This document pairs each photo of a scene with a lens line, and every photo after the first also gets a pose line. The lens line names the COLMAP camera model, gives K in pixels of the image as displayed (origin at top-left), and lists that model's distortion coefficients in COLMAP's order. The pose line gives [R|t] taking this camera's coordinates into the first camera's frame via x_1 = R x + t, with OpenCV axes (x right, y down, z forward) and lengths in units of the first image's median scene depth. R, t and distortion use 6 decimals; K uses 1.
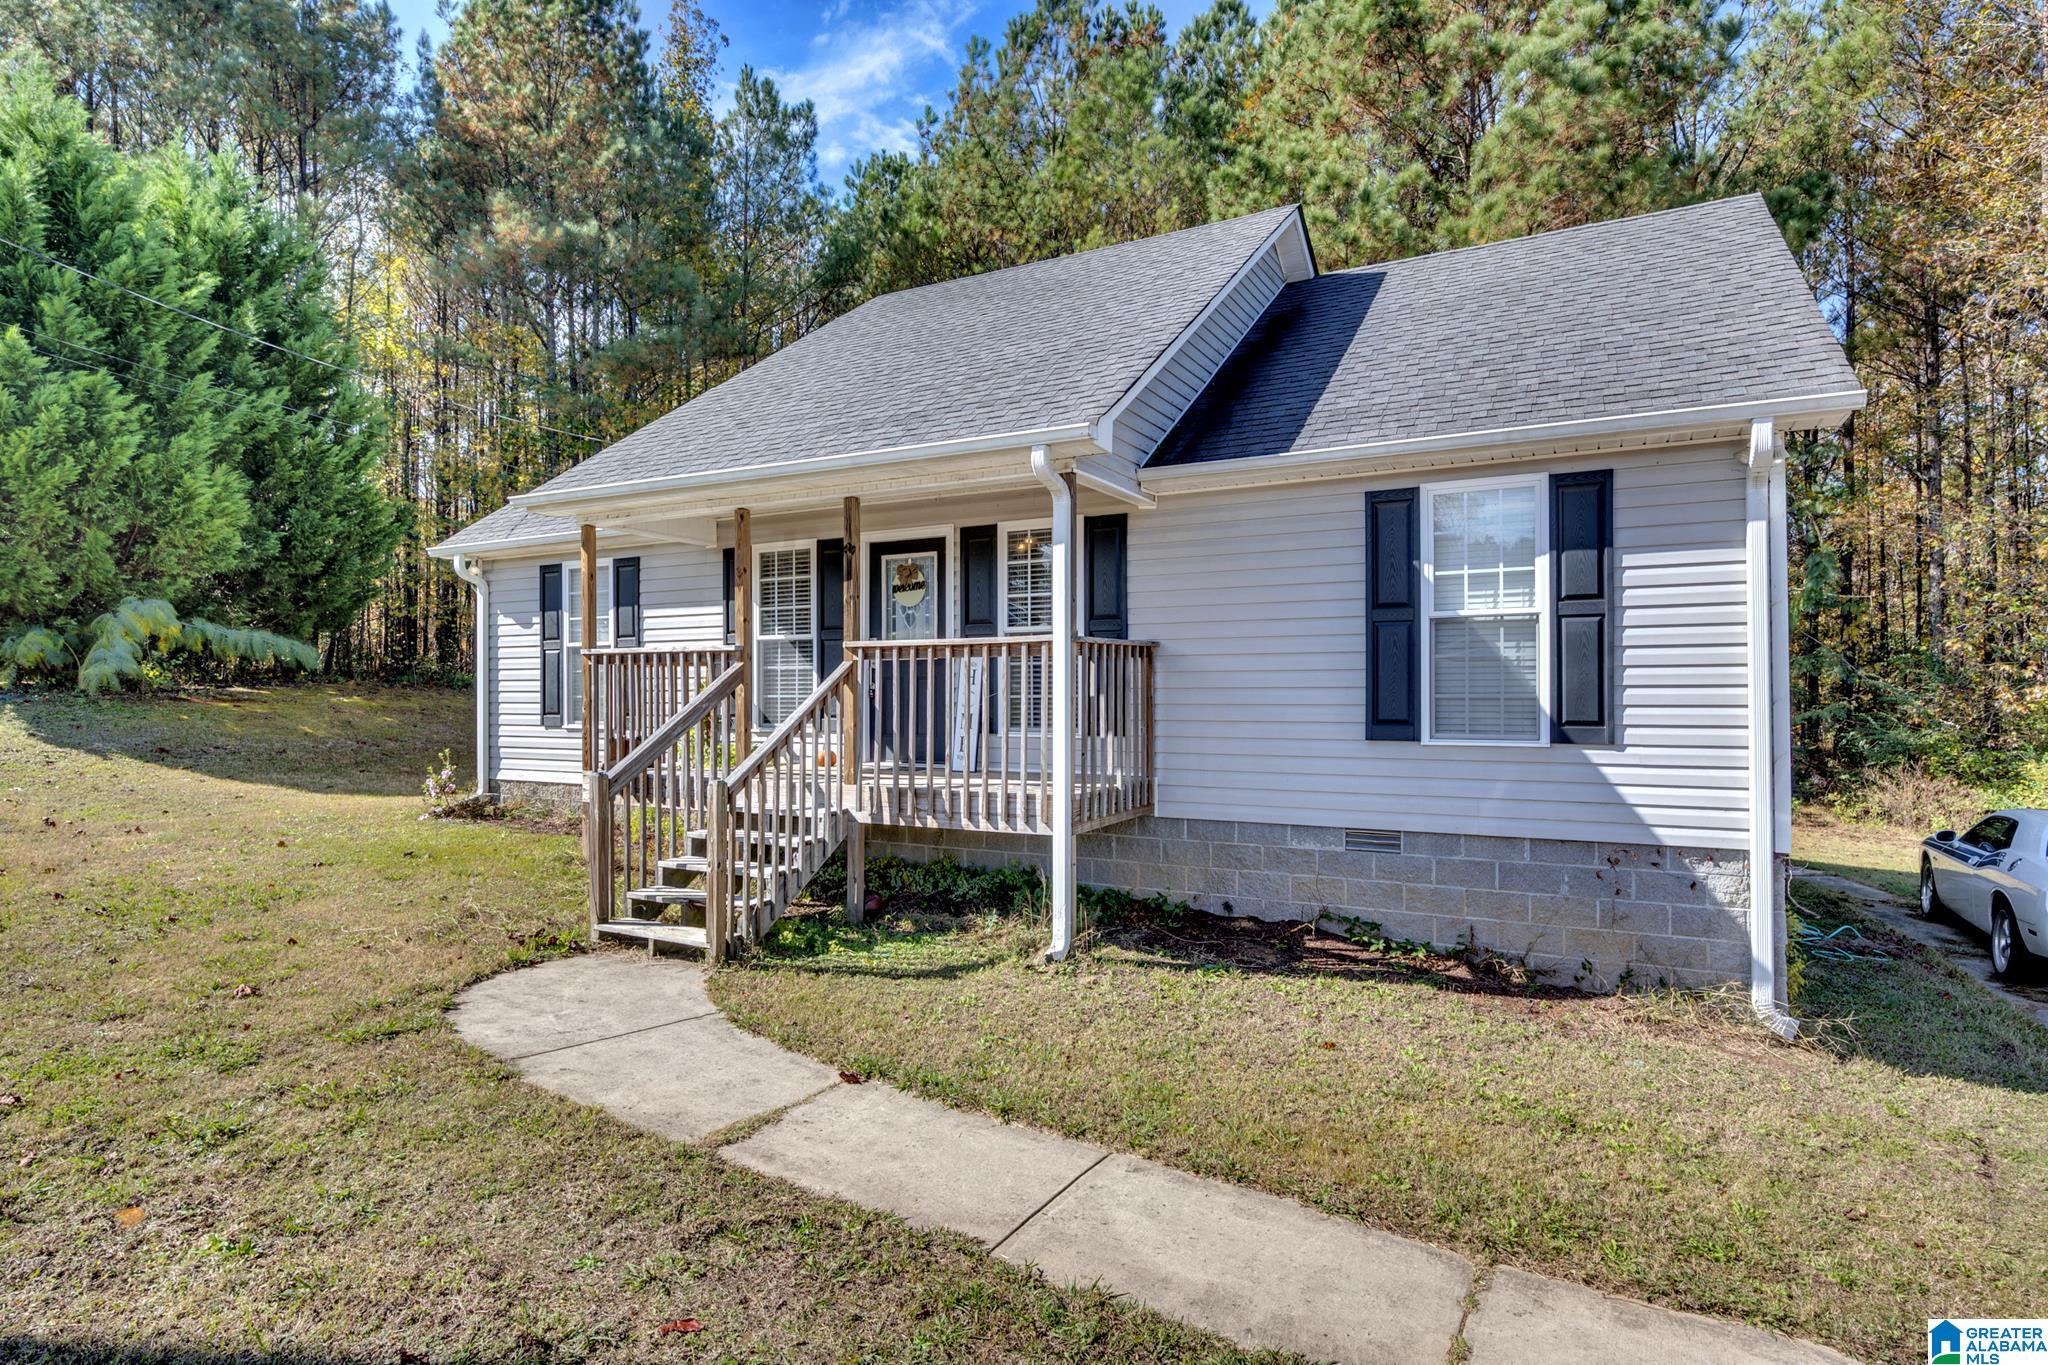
lens RADIAL K [[1068.4, 0, 1024.8], [0, 1068.4, 680.8], [0, 0, 1]] dist [0.006760, 0.000509]
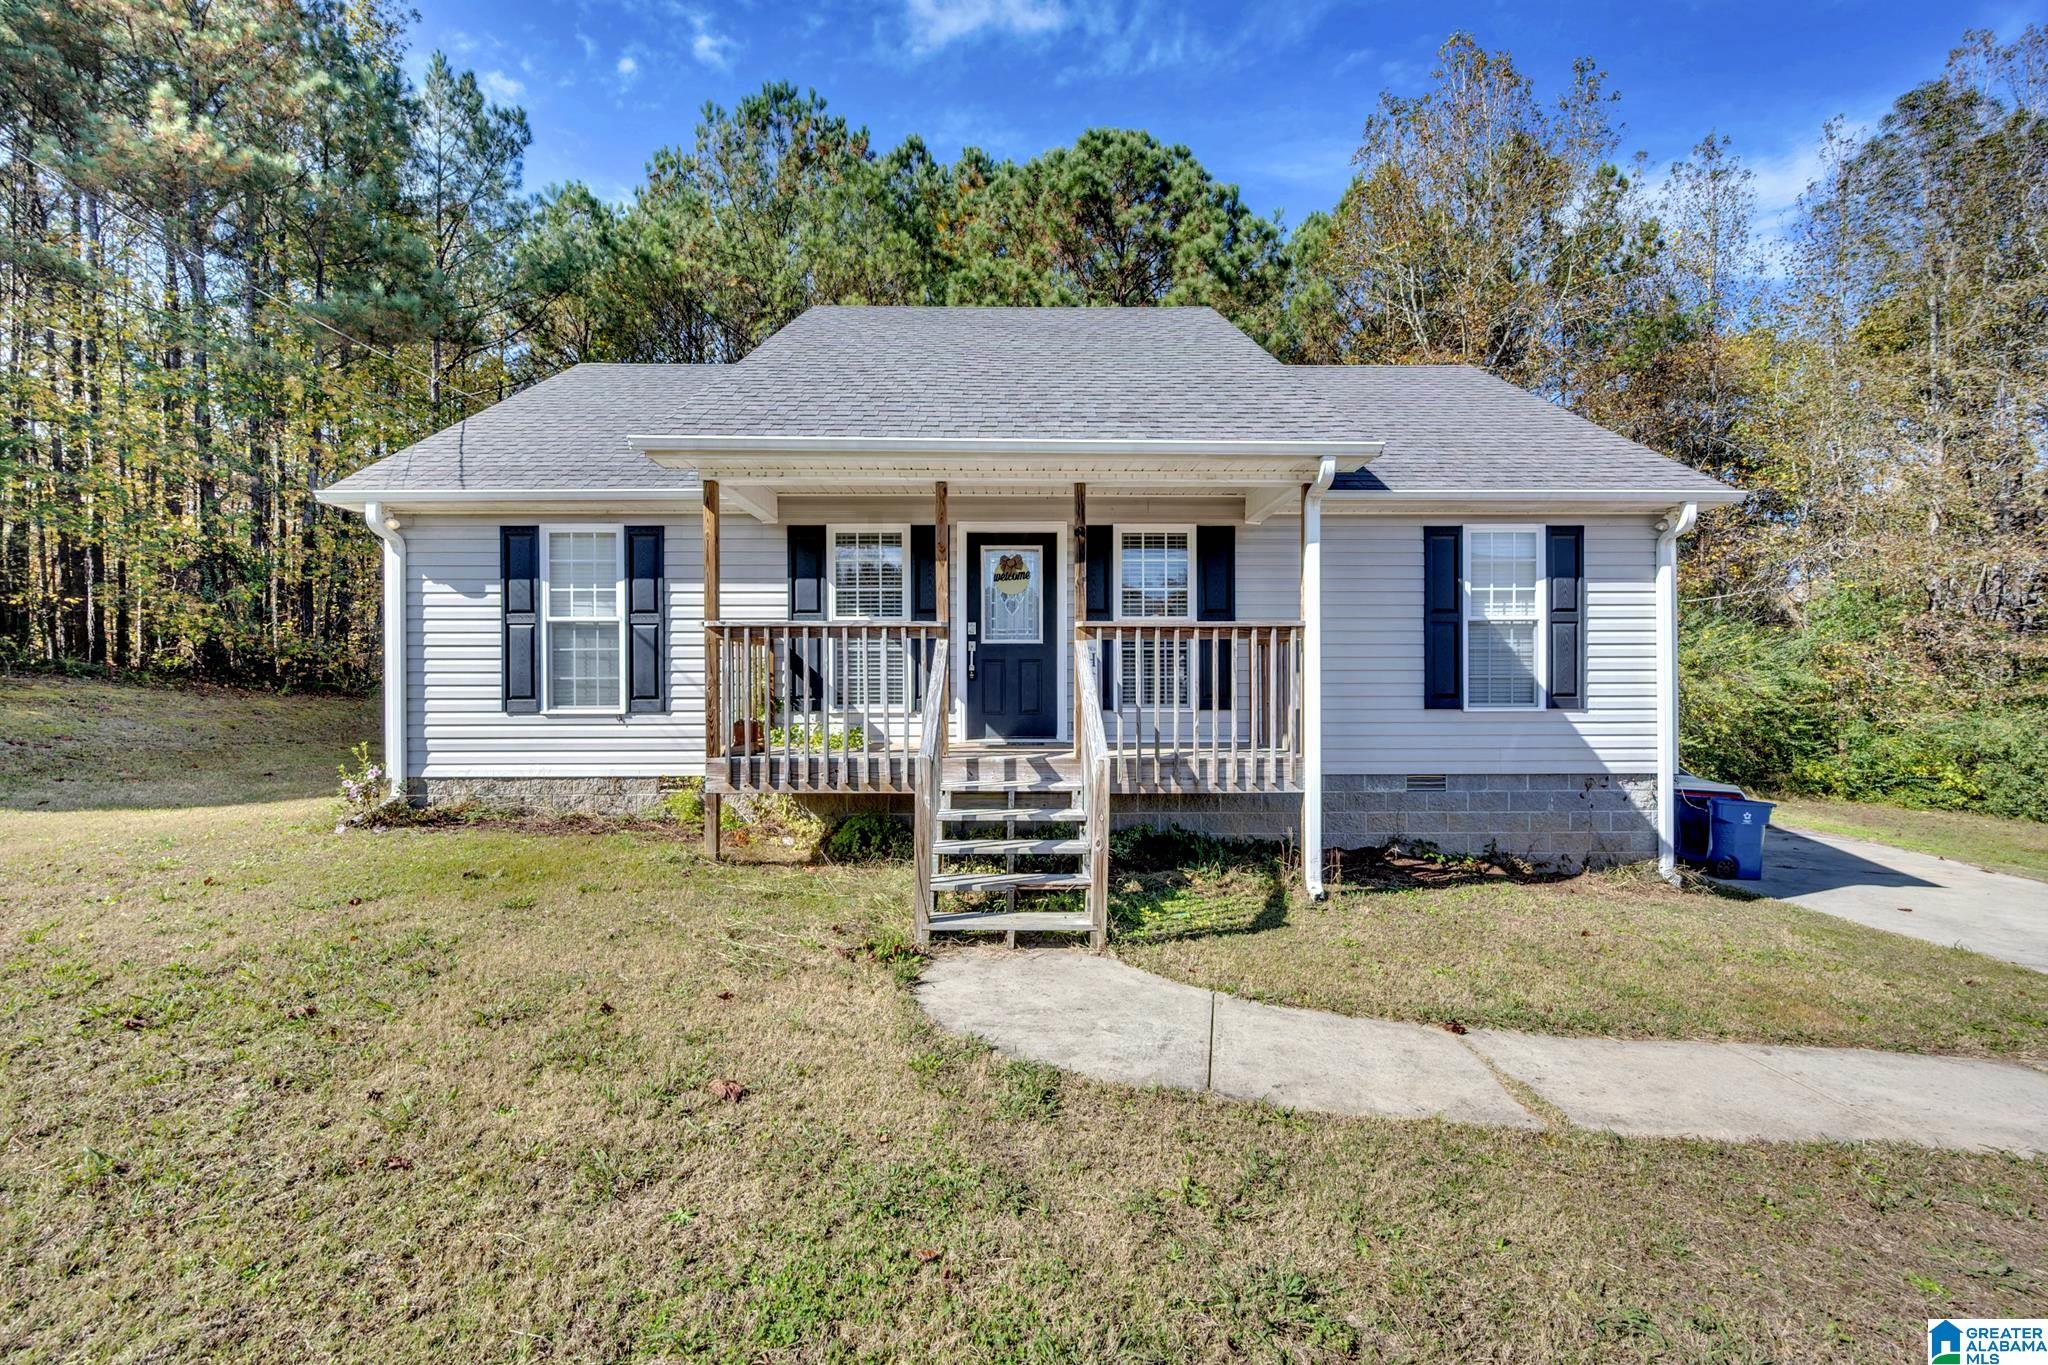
lens RADIAL K [[801.0, 0, 1024.7], [0, 801.0, 691.8], [0, 0, 1]] dist [0.002063, -0.000837]
pose [[0.874313, -0.001149, 0.485362, -0.616697], [-0.005896, 0.999898, 0.012989, 0.023060], [-0.485327, -0.014218, 0.874217, 0.355516]]
